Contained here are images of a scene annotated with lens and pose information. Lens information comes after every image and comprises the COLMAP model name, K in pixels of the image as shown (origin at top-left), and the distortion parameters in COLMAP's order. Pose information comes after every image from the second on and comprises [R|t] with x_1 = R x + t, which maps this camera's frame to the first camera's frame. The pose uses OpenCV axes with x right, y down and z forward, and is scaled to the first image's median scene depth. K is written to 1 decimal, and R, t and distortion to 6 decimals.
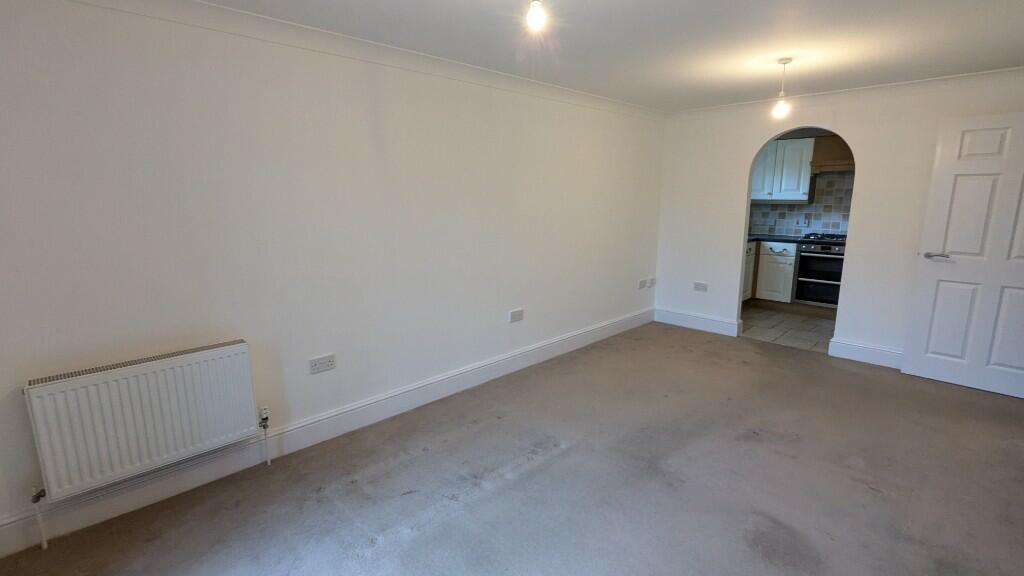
lens RADIAL K [[484.1, 0, 509.3], [0, 484.1, 285.6], [0, 0, 1]] dist [0.002450, 0.000844]
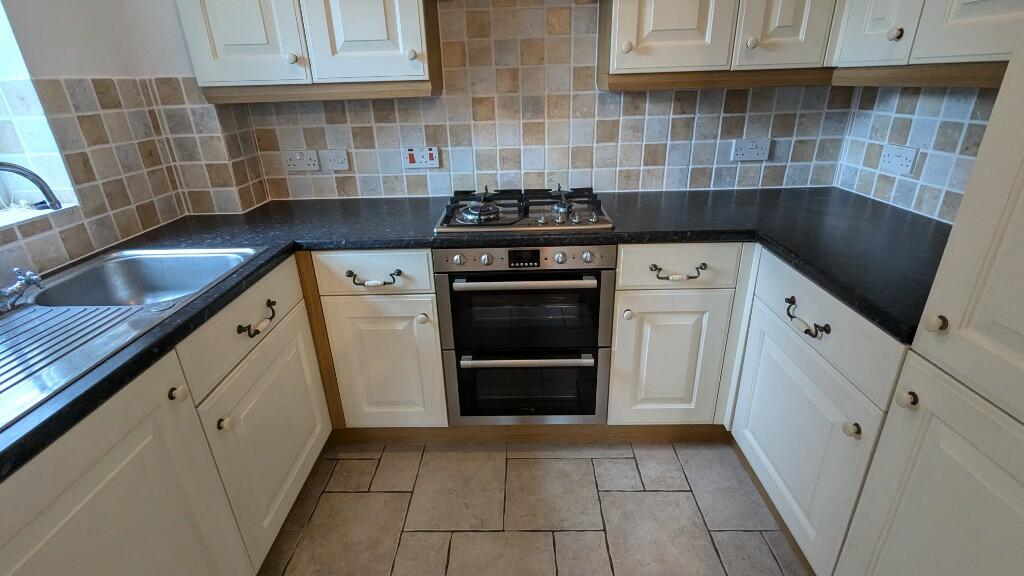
lens RADIAL K [[484.1, 0, 509.3], [0, 484.1, 285.6], [0, 0, 1]] dist [0.002450, 0.000844]
pose [[0.722243, -0.286469, 0.629524, 0.460237], [0.157162, 0.954356, 0.253976, -0.133621], [-0.673546, -0.084495, 0.734300, 0.790348]]
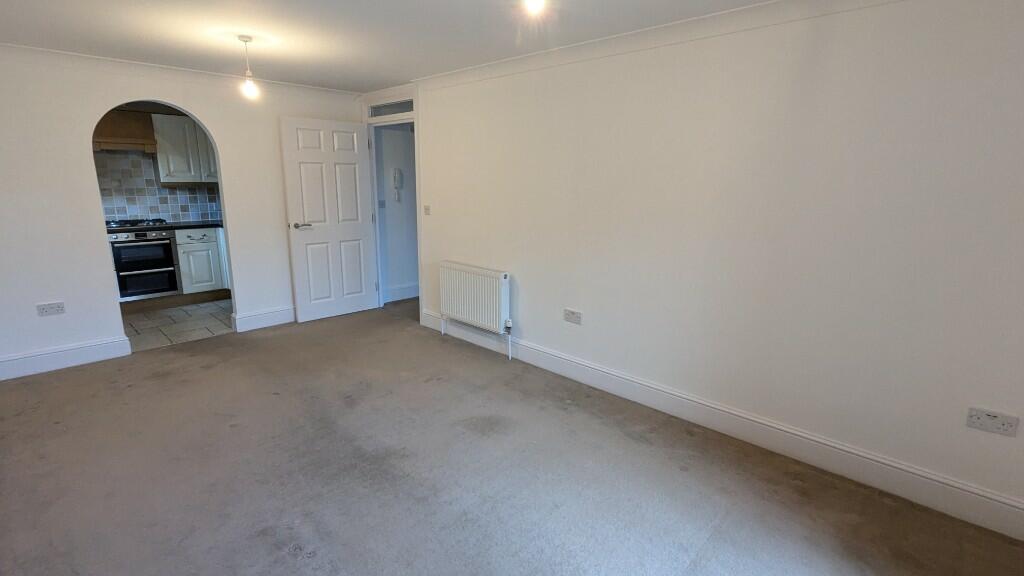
lens RADIAL K [[484.1, 0, 509.3], [0, 484.1, 285.6], [0, 0, 1]] dist [0.002450, 0.000844]
pose [[-0.012896, -0.217925, 0.975880, -0.272689], [0.178769, 0.959735, 0.216682, -0.059222], [-0.983807, 0.177251, 0.026582, 0.302719]]
